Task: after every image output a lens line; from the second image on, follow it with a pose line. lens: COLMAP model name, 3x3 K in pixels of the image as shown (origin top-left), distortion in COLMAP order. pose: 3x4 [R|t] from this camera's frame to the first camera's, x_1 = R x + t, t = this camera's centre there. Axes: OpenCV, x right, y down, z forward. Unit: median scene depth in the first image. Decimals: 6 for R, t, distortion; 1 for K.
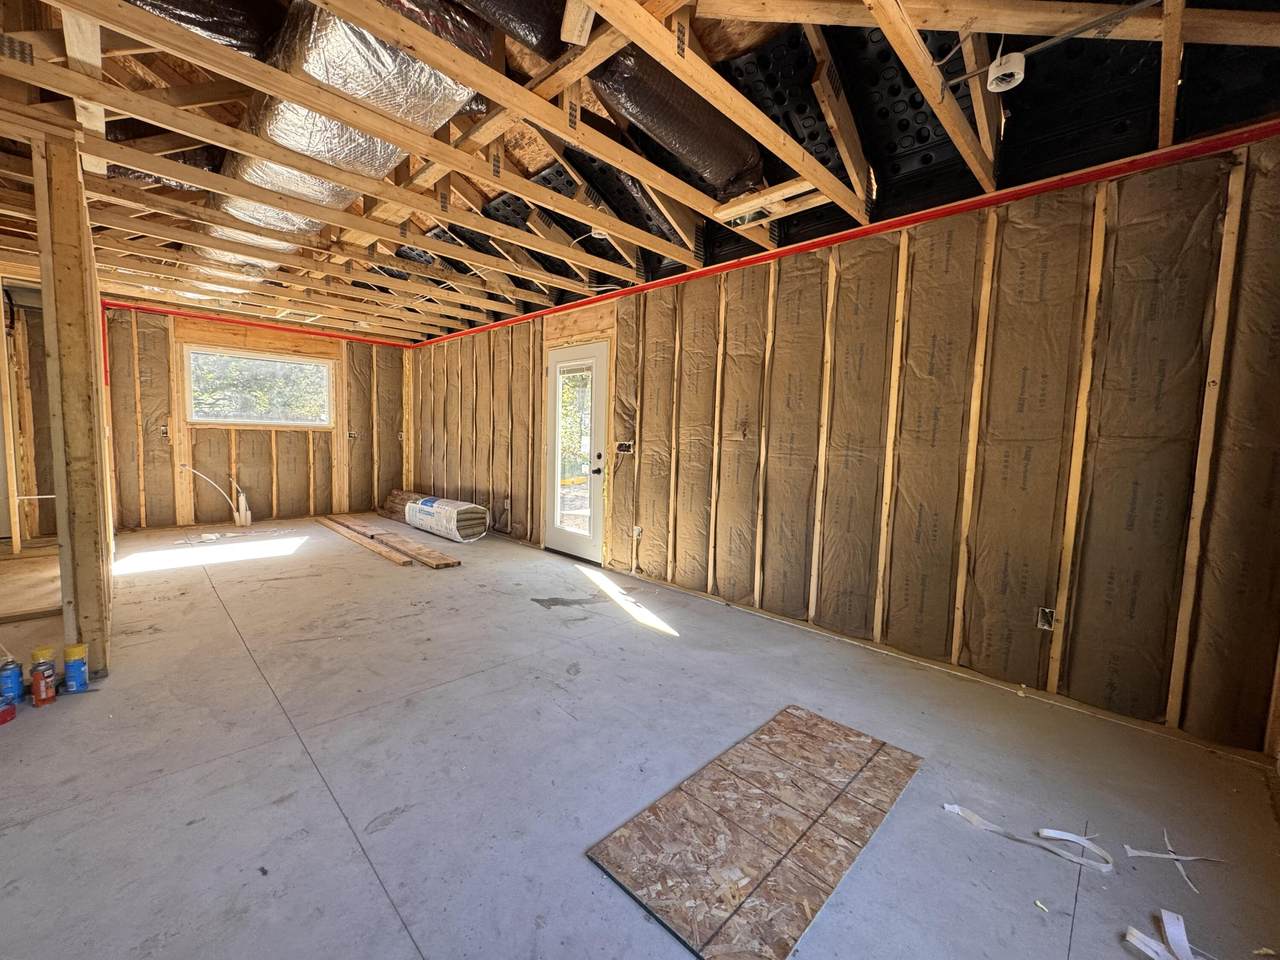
lens RADIAL K [[508.7, 0, 640.0], [0, 508.7, 479.5], [0, 0, 1]] dist [-0.006073, 0.000869]
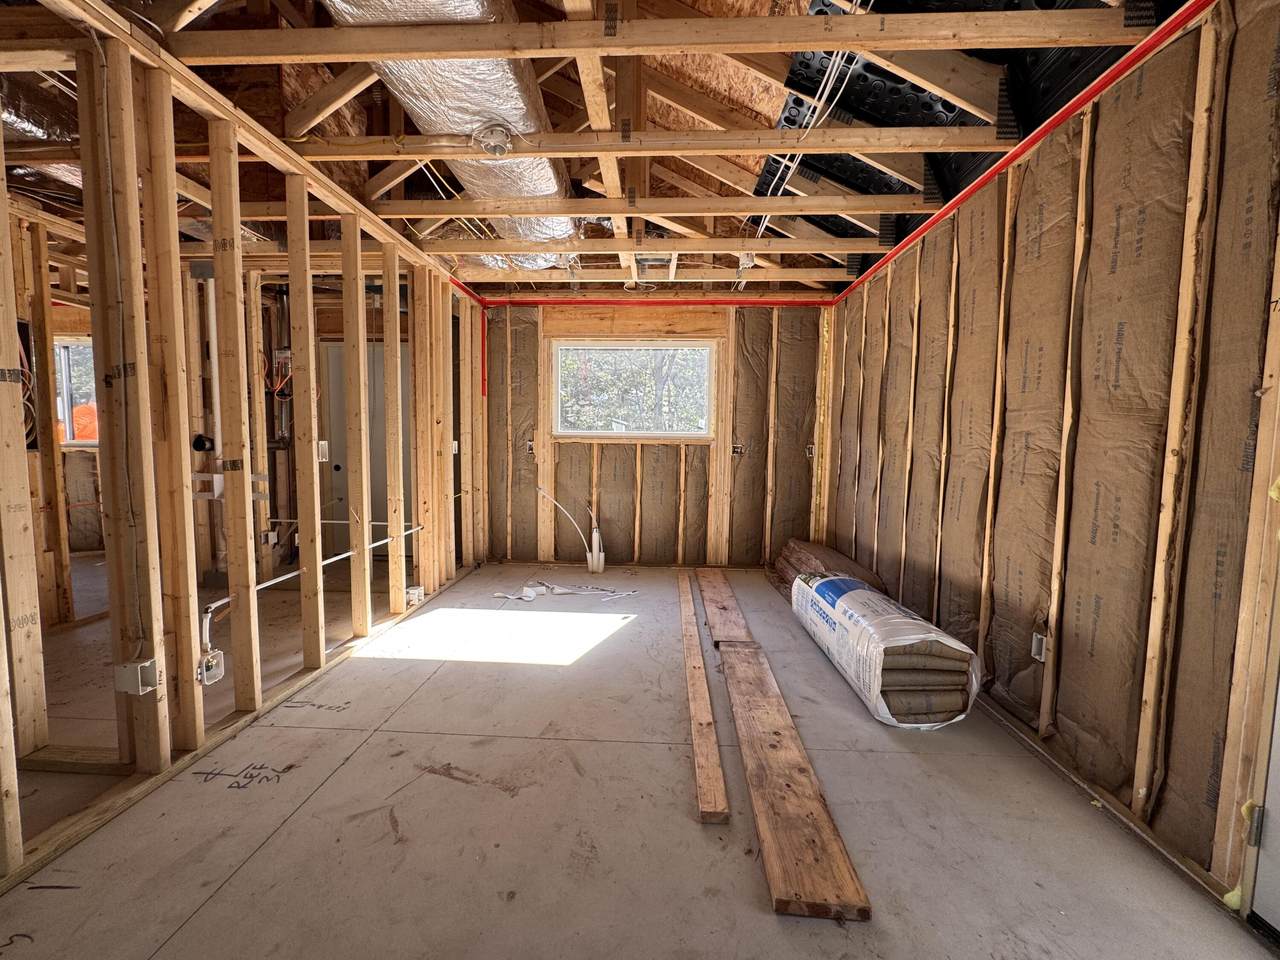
lens RADIAL K [[508.7, 0, 639.1], [0, 508.7, 479.2], [0, 0, 1]] dist [-0.006073, 0.000869]
pose [[0.664041, 0.035225, -0.746866, -0.181344], [-0.055776, 0.998440, -0.002500, -0.046495], [0.745613, 0.043318, 0.664970, 0.539619]]
